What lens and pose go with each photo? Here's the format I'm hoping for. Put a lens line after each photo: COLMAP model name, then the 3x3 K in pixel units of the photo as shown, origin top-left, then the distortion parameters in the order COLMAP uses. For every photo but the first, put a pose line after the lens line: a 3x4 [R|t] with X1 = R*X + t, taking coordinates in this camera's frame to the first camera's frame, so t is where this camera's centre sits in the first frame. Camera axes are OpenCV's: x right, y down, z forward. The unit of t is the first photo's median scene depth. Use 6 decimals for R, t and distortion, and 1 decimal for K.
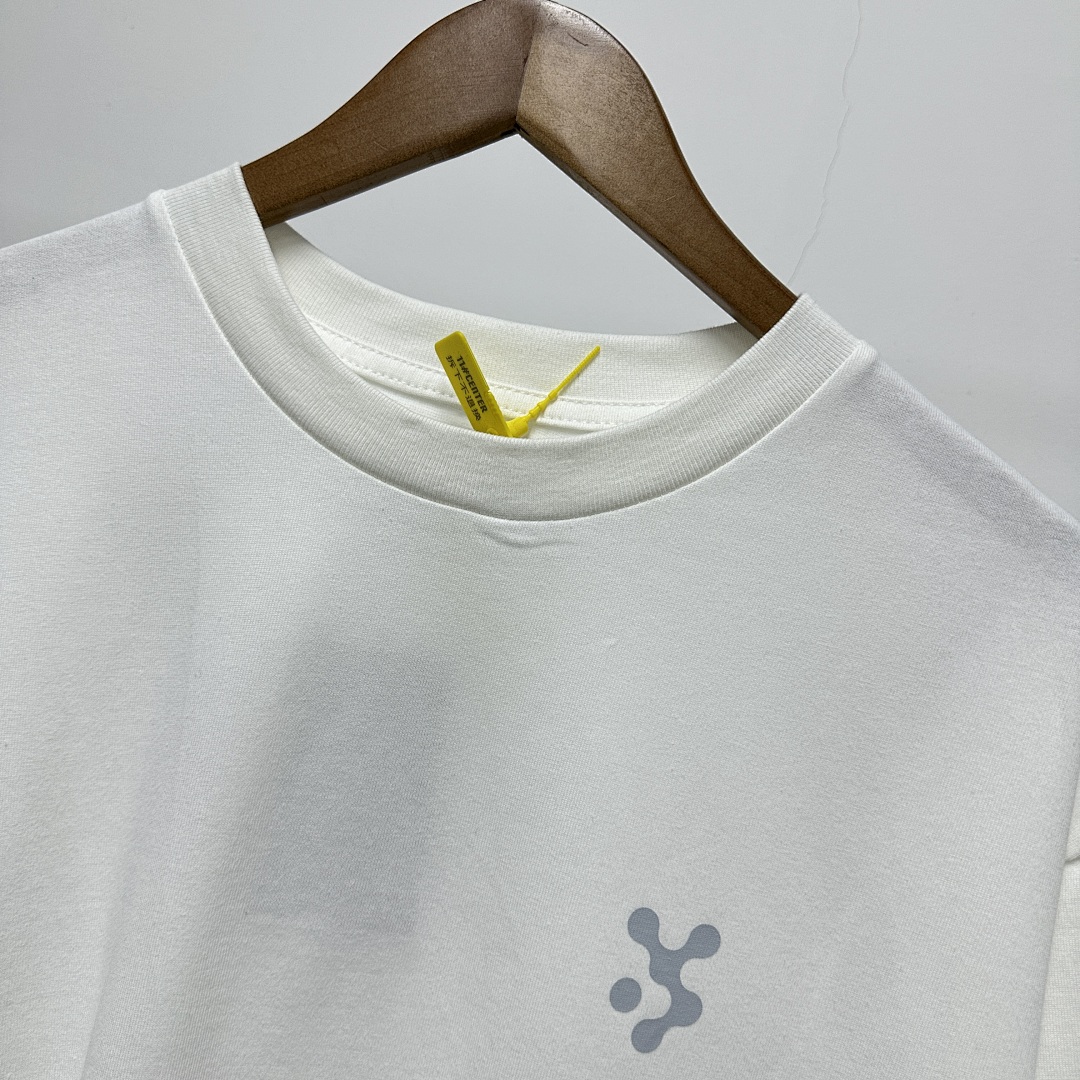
lens RADIAL K [[1003.5, 0, 540.0], [0, 1003.5, 540.0], [0, 0, 1]] dist [0.190423, -0.497764]
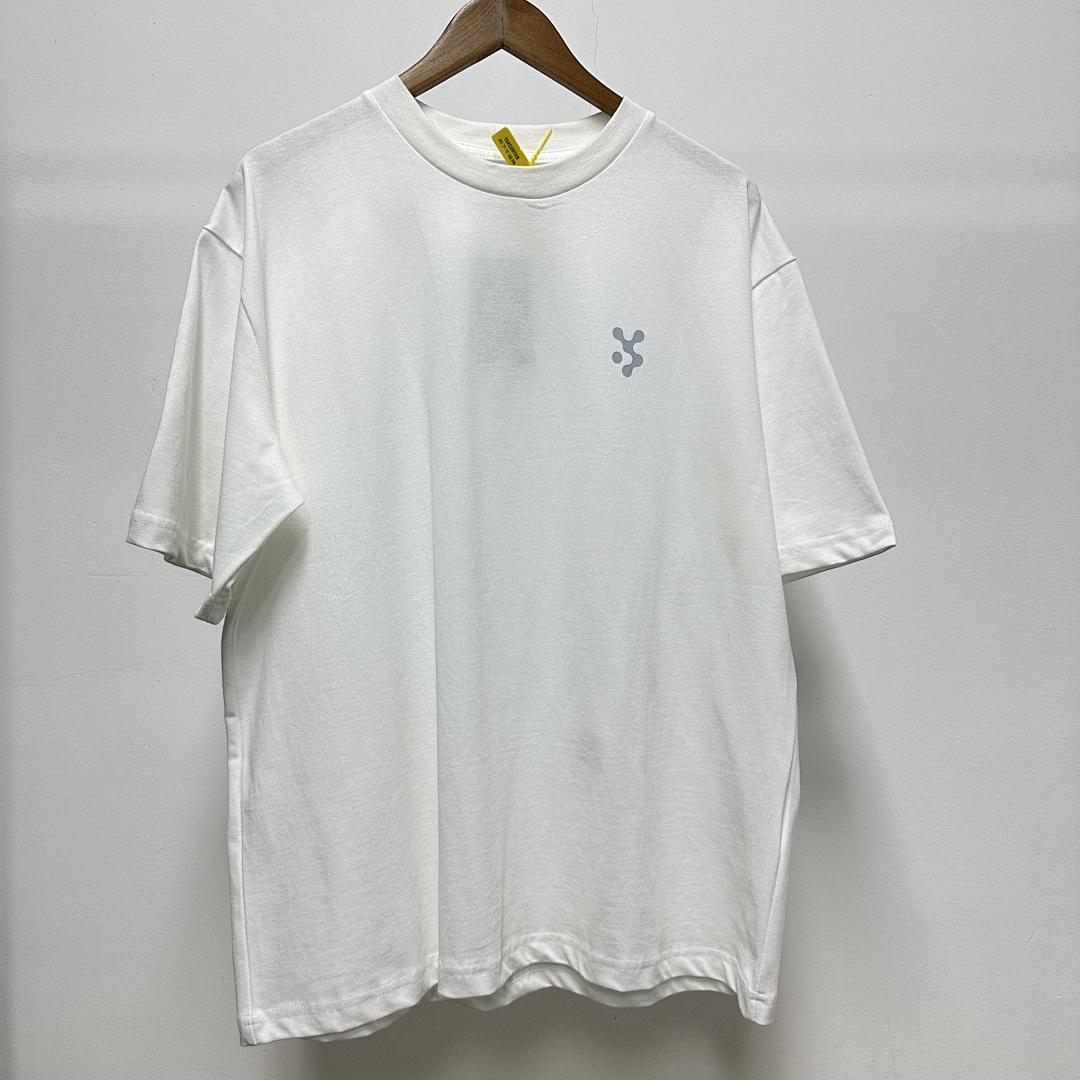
lens RADIAL K [[1003.5, 0, 540.0], [0, 1003.5, 540.0], [0, 0, 1]] dist [0.190423, -0.497764]
pose [[0.951199, -0.224789, 0.211403, -0.776864], [0.208028, 0.973127, 0.098733, 0.577548], [-0.227916, -0.049937, 0.972399, -1.603310]]
